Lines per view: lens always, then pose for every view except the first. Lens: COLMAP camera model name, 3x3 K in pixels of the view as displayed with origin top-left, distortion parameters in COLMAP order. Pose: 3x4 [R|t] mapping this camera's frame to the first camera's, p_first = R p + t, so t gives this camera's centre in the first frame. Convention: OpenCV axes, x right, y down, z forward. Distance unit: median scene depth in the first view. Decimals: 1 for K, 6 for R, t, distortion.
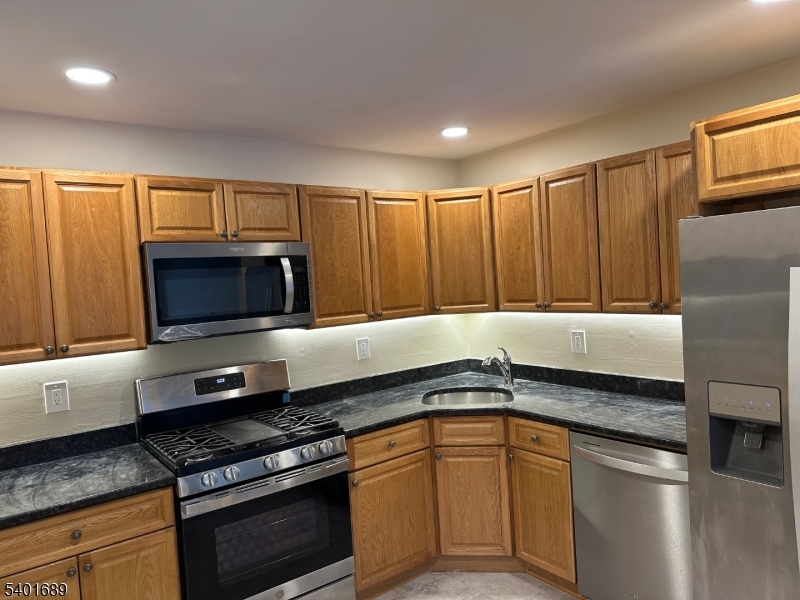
lens RADIAL K [[560.5, 0, 401.9], [0, 560.5, 298.9], [0, 0, 1]] dist [0.154568, -0.224291]
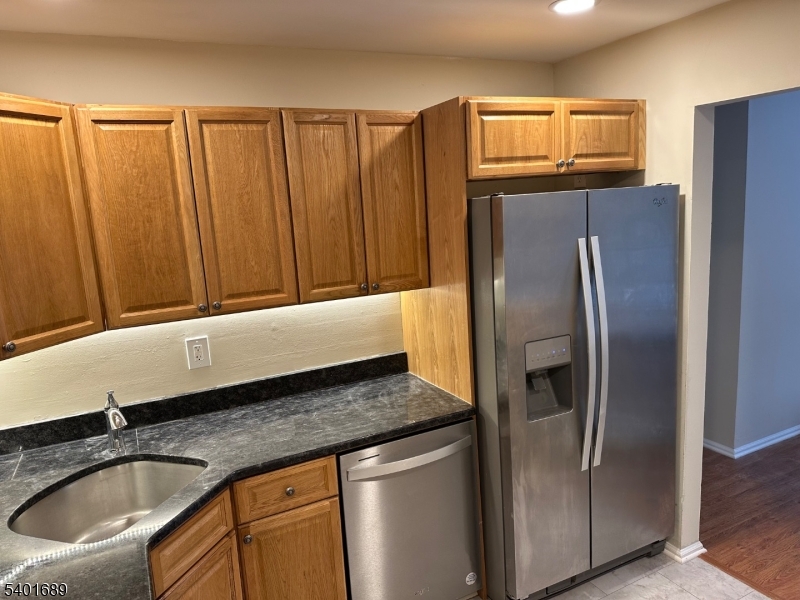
lens RADIAL K [[560.5, 0, 401.9], [0, 560.5, 298.9], [0, 0, 1]] dist [0.154568, -0.224291]
pose [[0.202537, -0.114540, 0.972553, -0.401382], [0.085261, 0.991427, 0.099007, -0.049994], [-0.975556, 0.062869, 0.210566, 0.699560]]
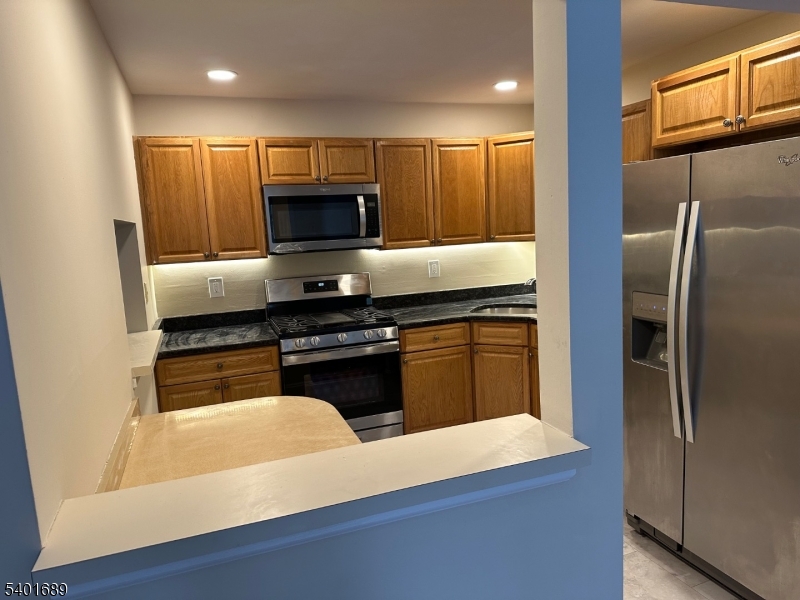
lens RADIAL K [[560.5, 0, 401.9], [0, 560.5, 298.9], [0, 0, 1]] dist [0.154568, -0.224291]
pose [[0.954711, 0.052060, -0.292944, 0.290999], [-0.017897, 0.992839, 0.118112, 0.011262], [0.296995, -0.107520, 0.948806, -0.271989]]
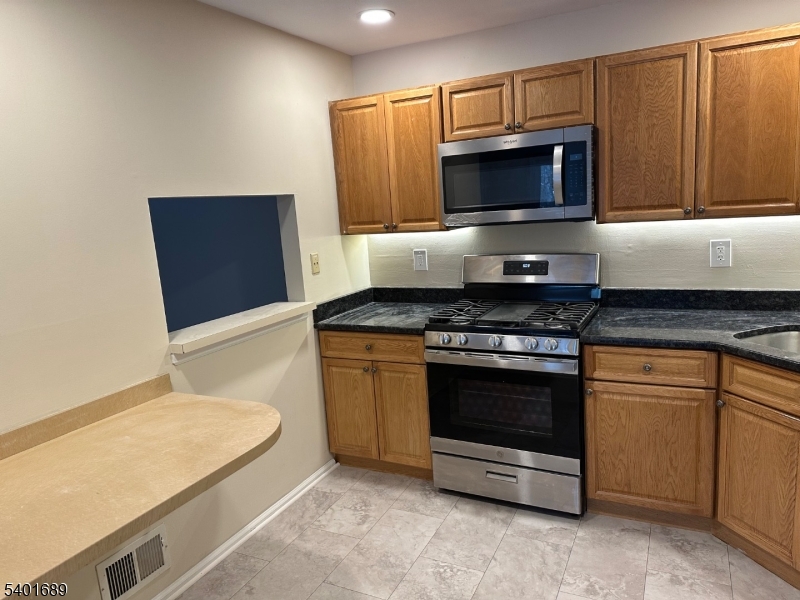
lens RADIAL K [[560.5, 0, 401.9], [0, 560.5, 298.9], [0, 0, 1]] dist [0.154568, -0.224291]
pose [[0.445044, 0.185512, -0.876083, 0.554186], [0.005993, 0.977669, 0.210067, -0.024189], [0.895489, -0.098739, 0.433993, 0.316943]]
